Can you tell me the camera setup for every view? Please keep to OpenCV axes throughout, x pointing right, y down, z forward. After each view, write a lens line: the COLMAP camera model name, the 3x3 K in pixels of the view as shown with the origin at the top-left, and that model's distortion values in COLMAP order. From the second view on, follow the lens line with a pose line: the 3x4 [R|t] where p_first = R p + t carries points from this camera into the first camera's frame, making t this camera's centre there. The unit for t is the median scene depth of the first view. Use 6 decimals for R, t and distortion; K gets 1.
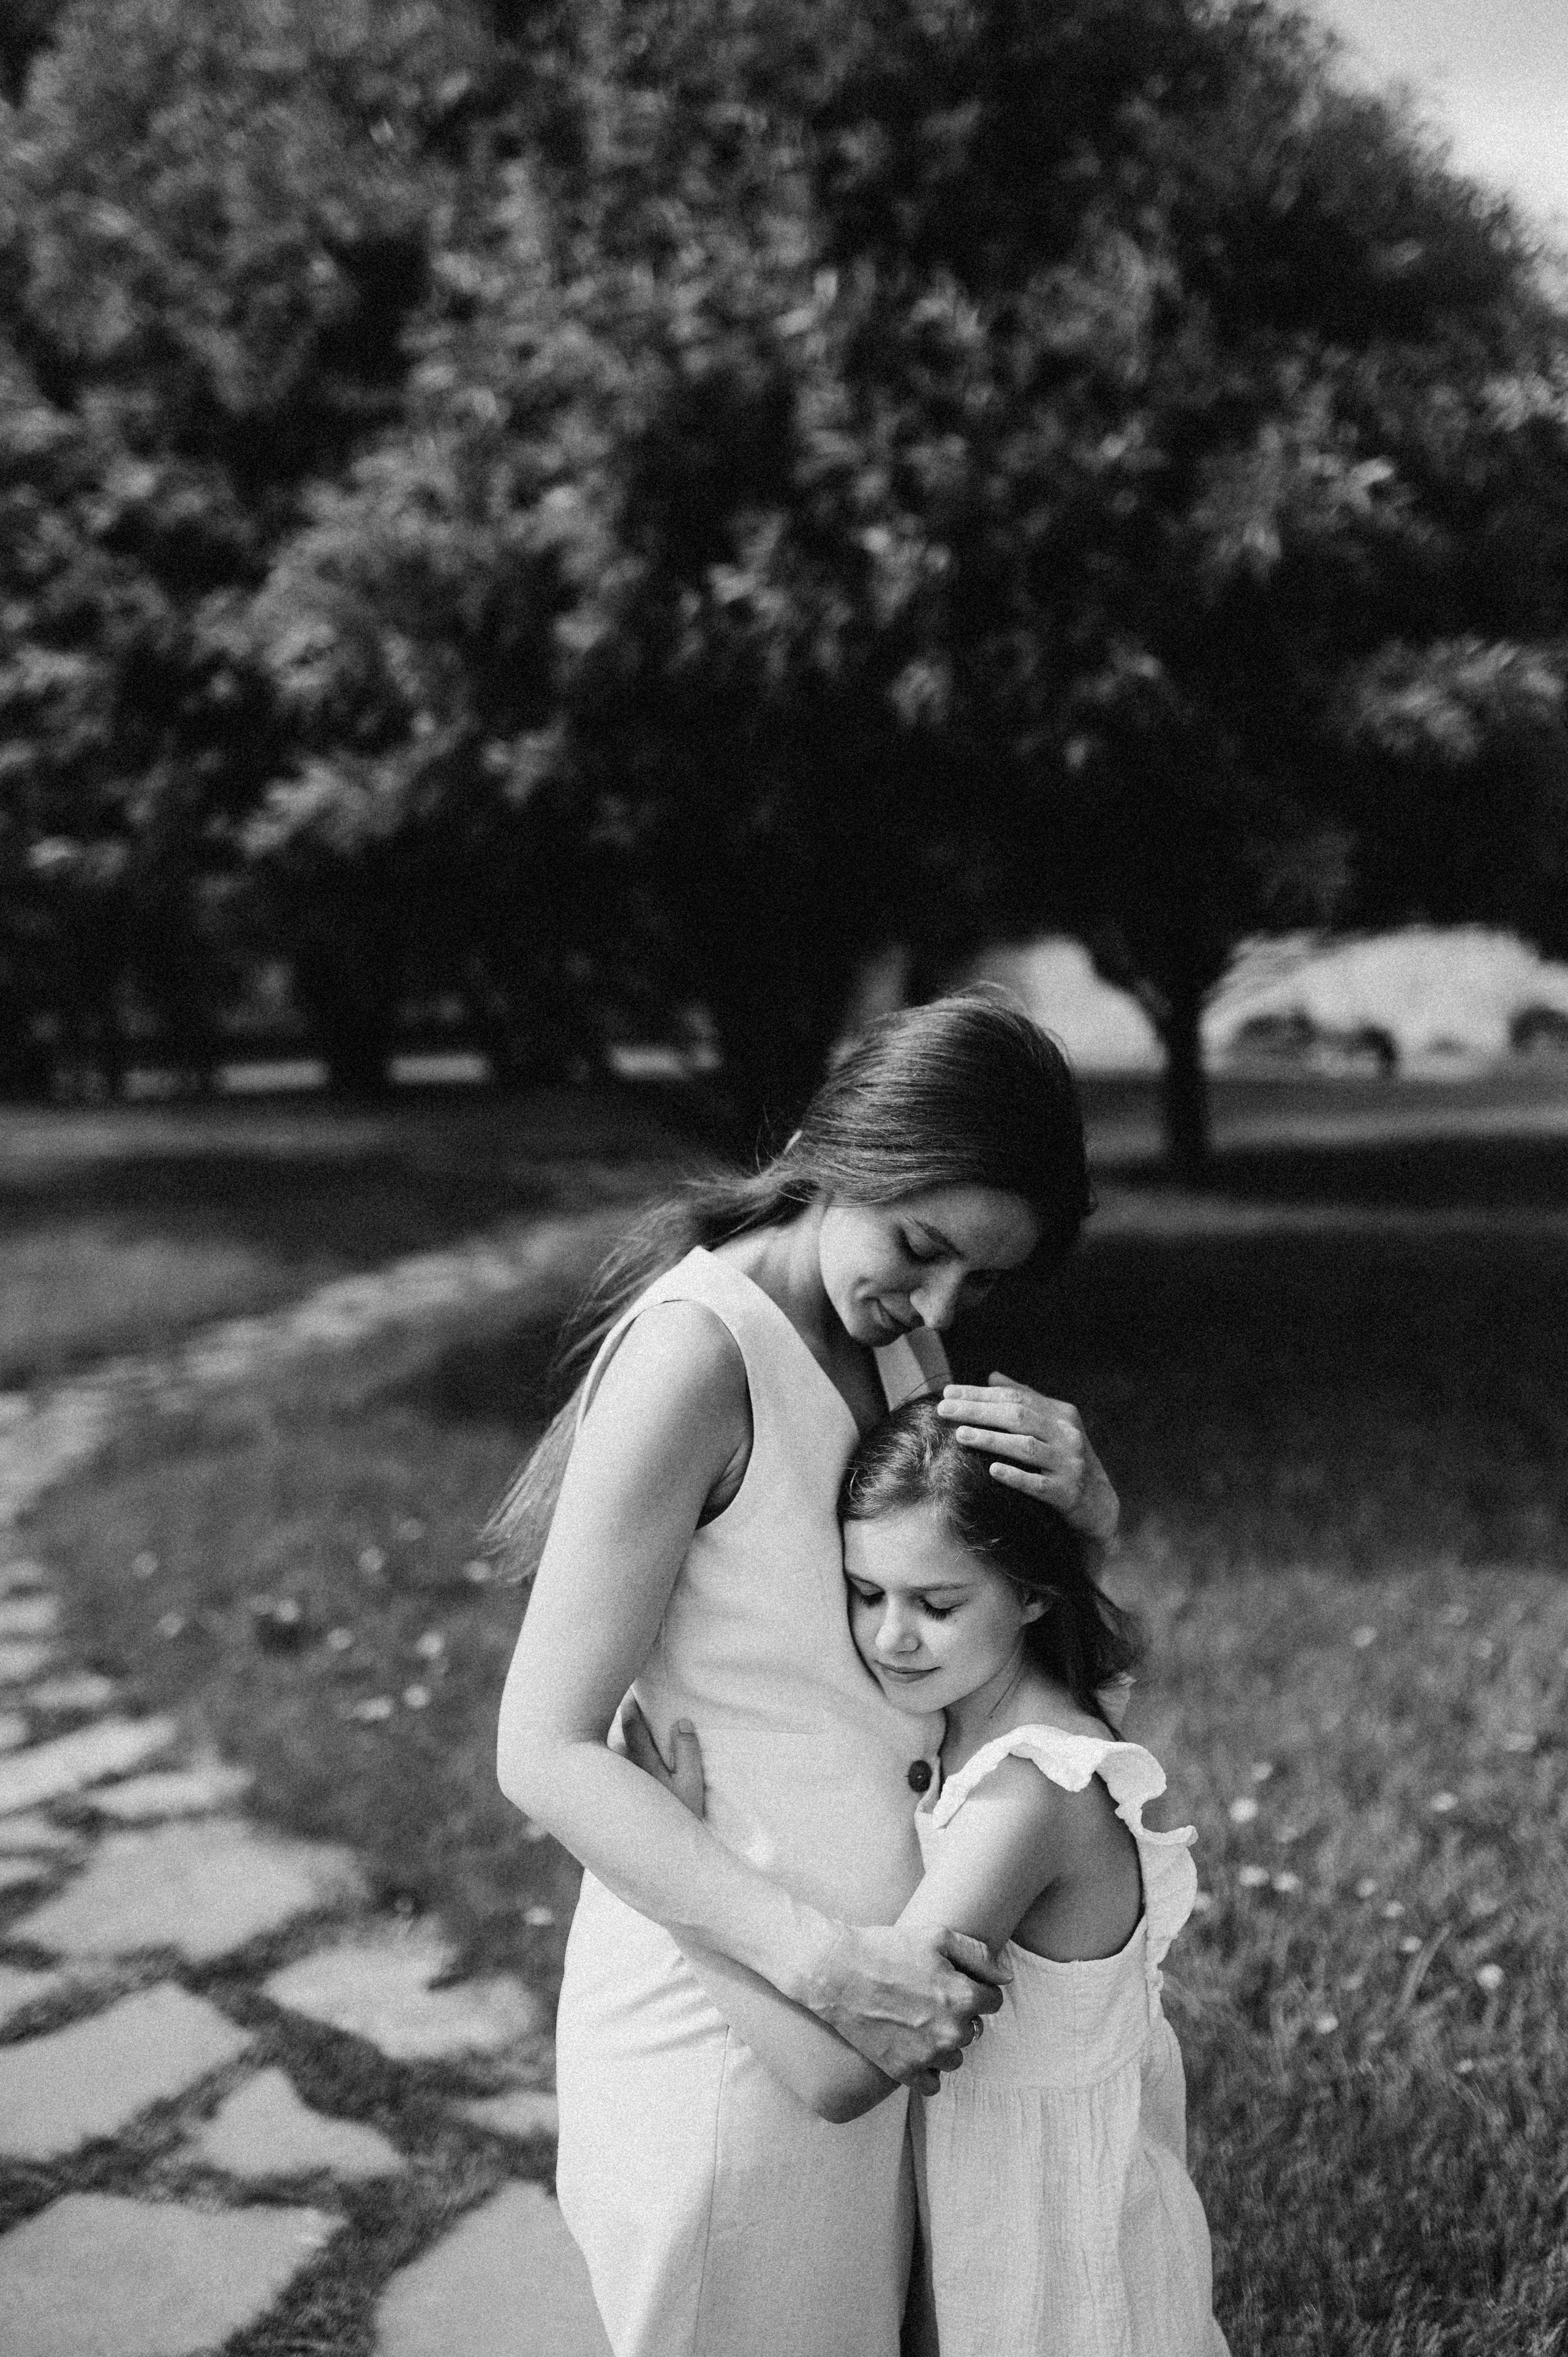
lens RADIAL K [[2348.7, 0, 784.8], [0, 2348.7, 1101.9], [0, 0, 1]] dist [0.122940, 0.000000]
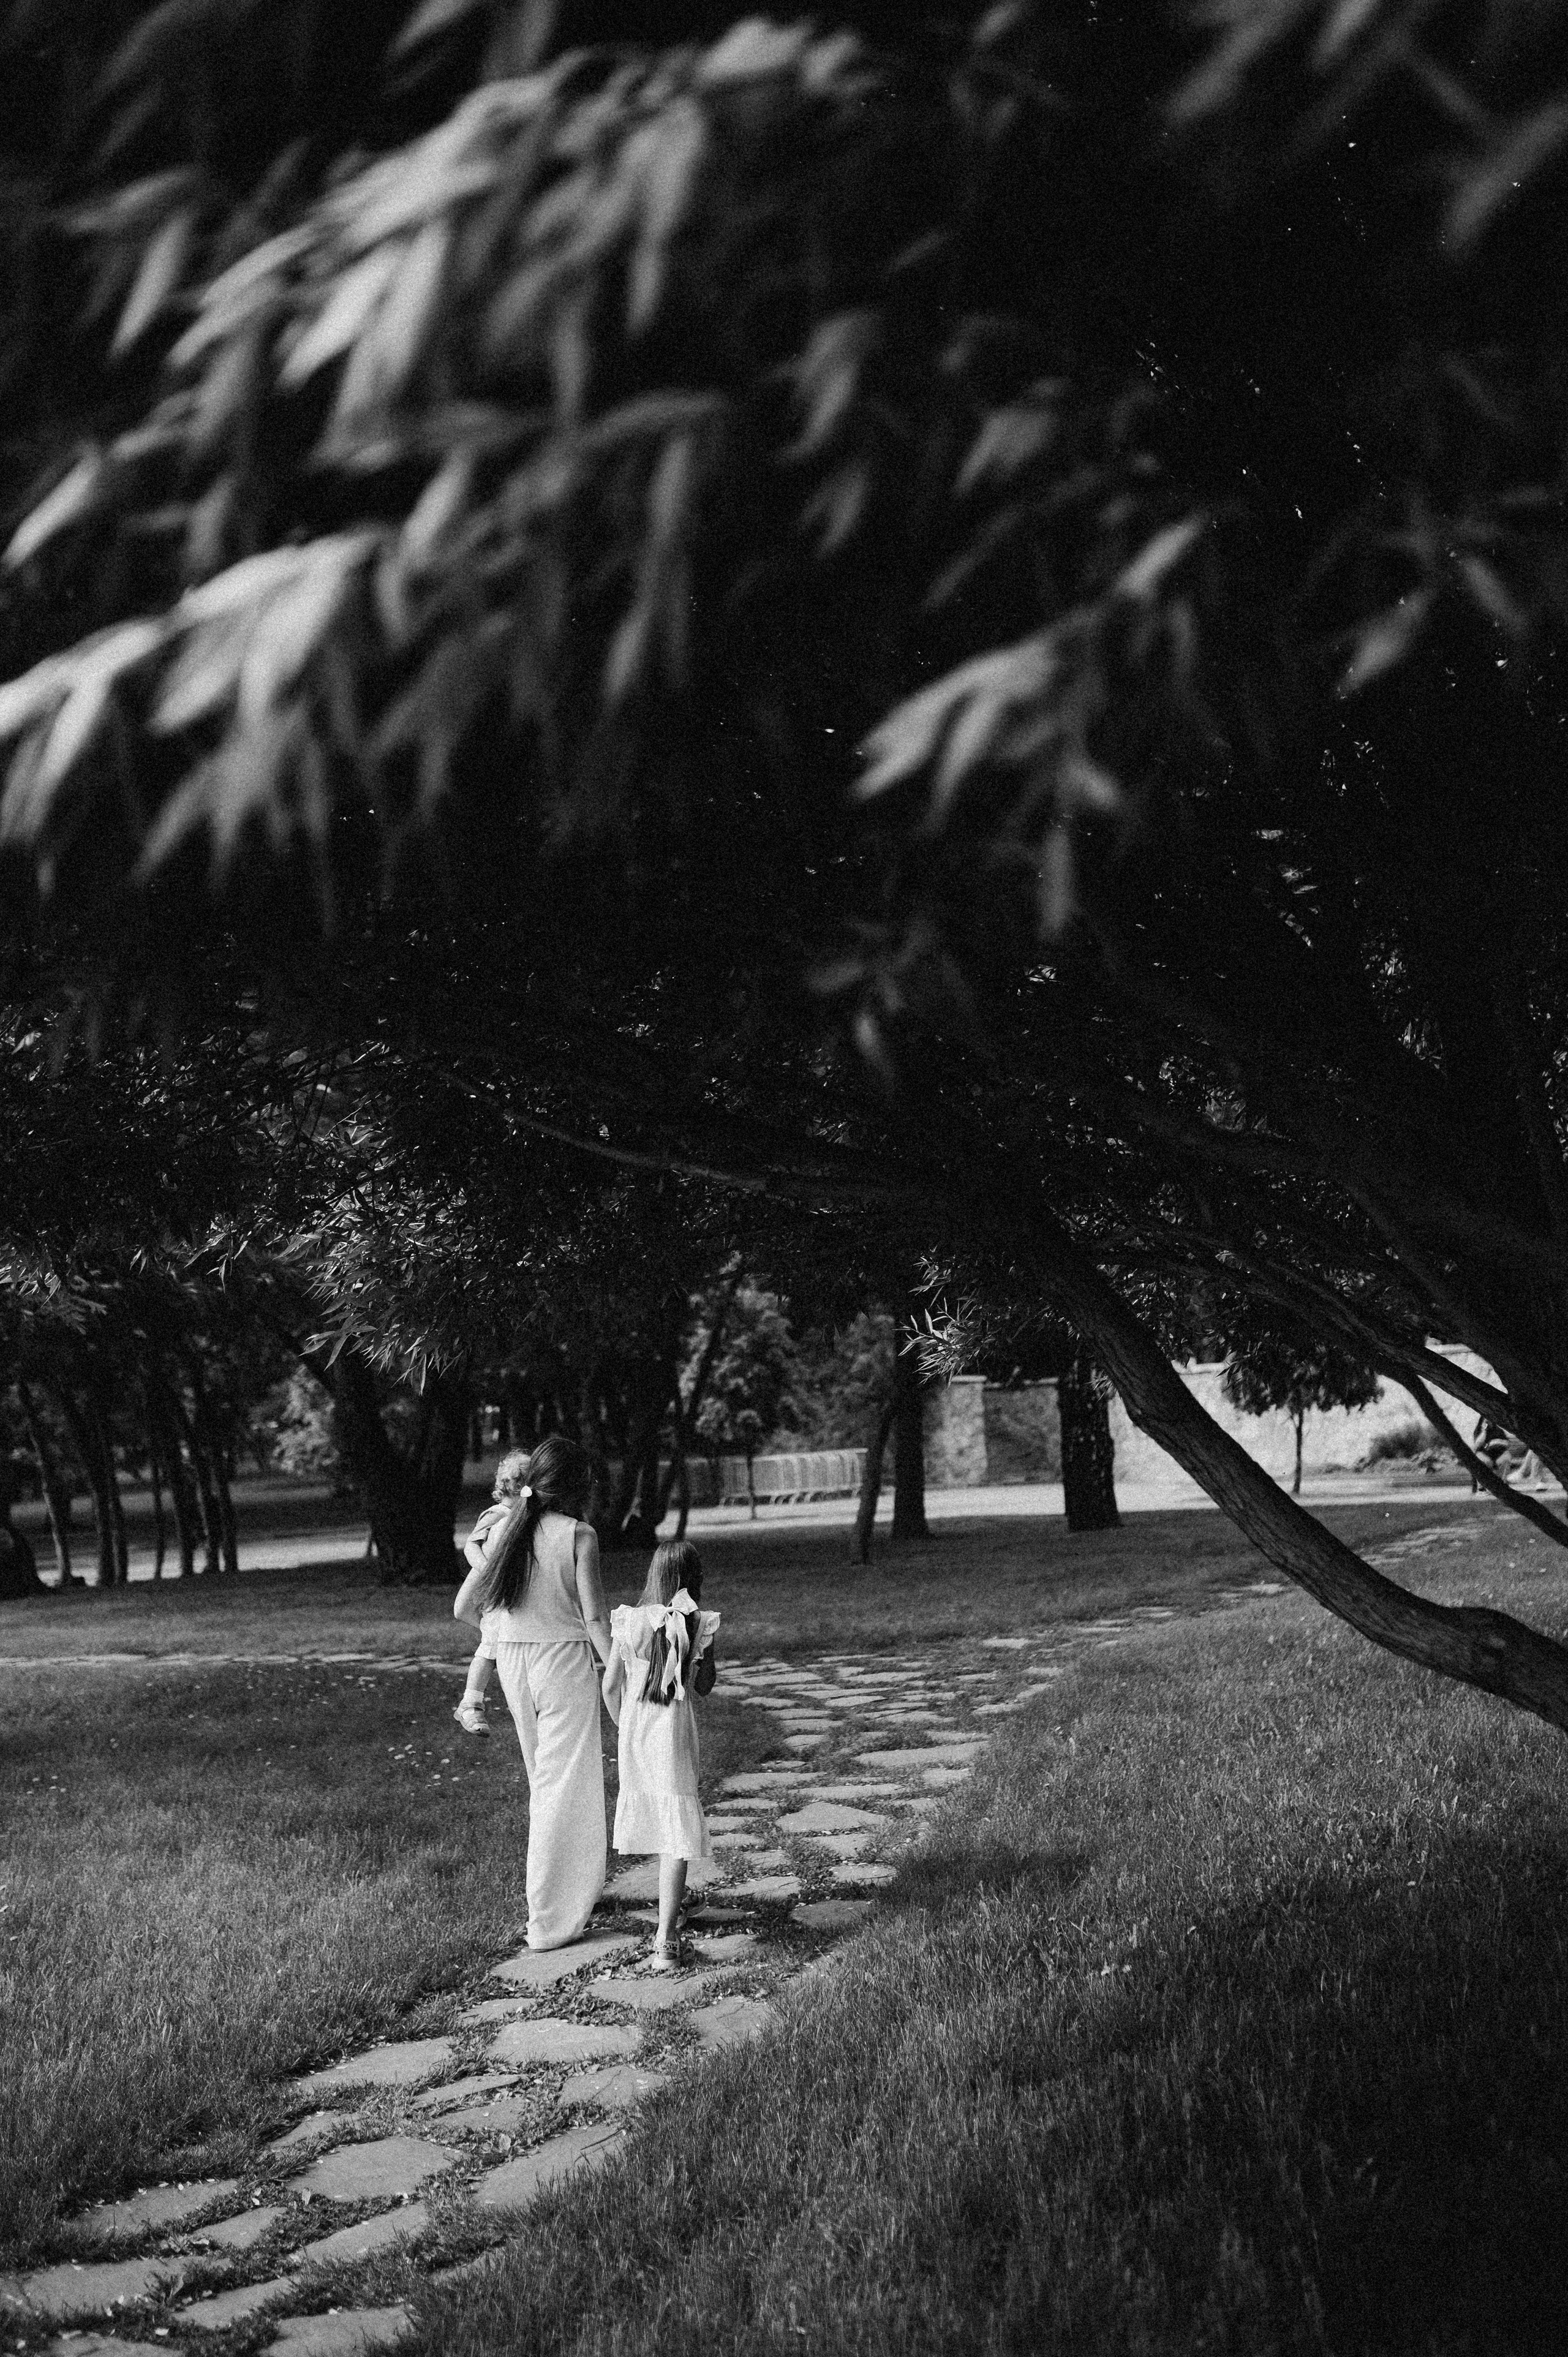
lens RADIAL K [[2348.7, 0, 785.2], [0, 2348.7, 1185.1], [0, 0, 1]] dist [0.122940, 0.000000]
pose [[0.999388, -0.034446, 0.006052, -0.264293], [0.034969, 0.987075, -0.156397, -0.015382], [-0.000587, 0.156513, 0.987676, 0.861098]]
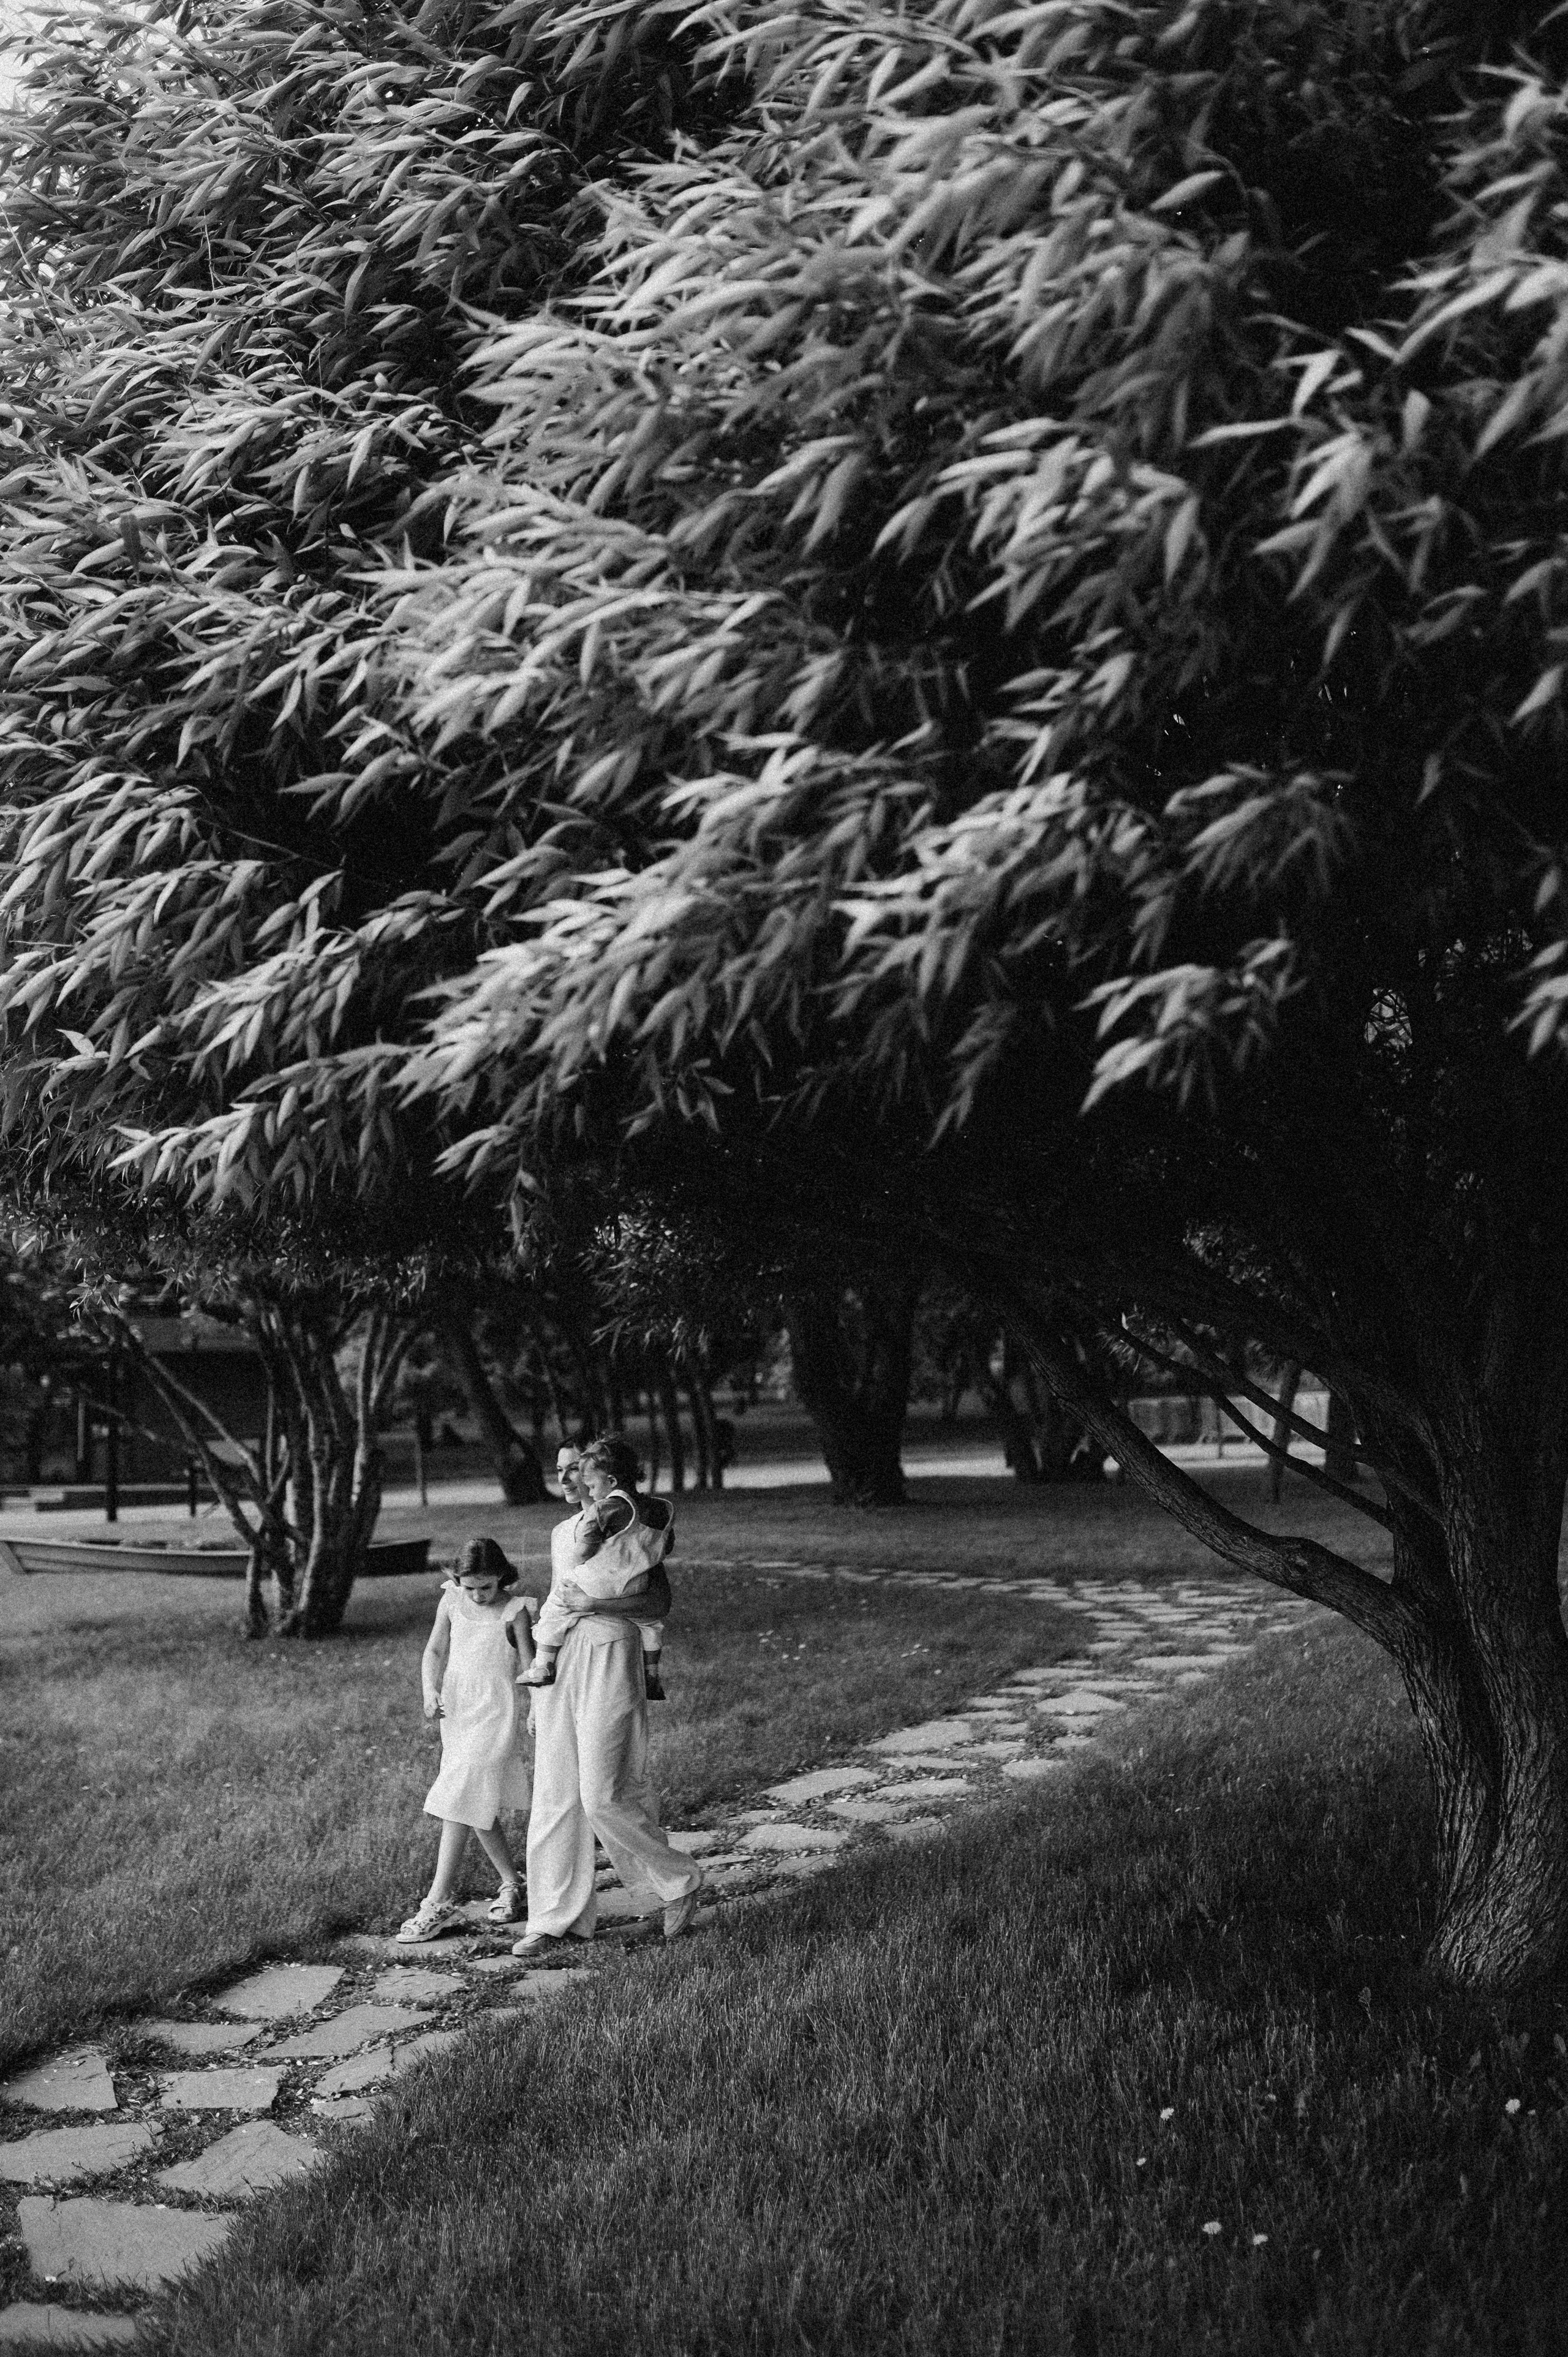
lens RADIAL K [[2348.7, 0, 783.0], [0, 2348.7, 1156.6], [0, 0, 1]] dist [0.122940, 0.000000]
pose [[0.975226, -0.038414, -0.217850, -0.041698], [0.006720, 0.989497, -0.144398, -0.007731], [0.221109, 0.139357, 0.965241, 0.525190]]
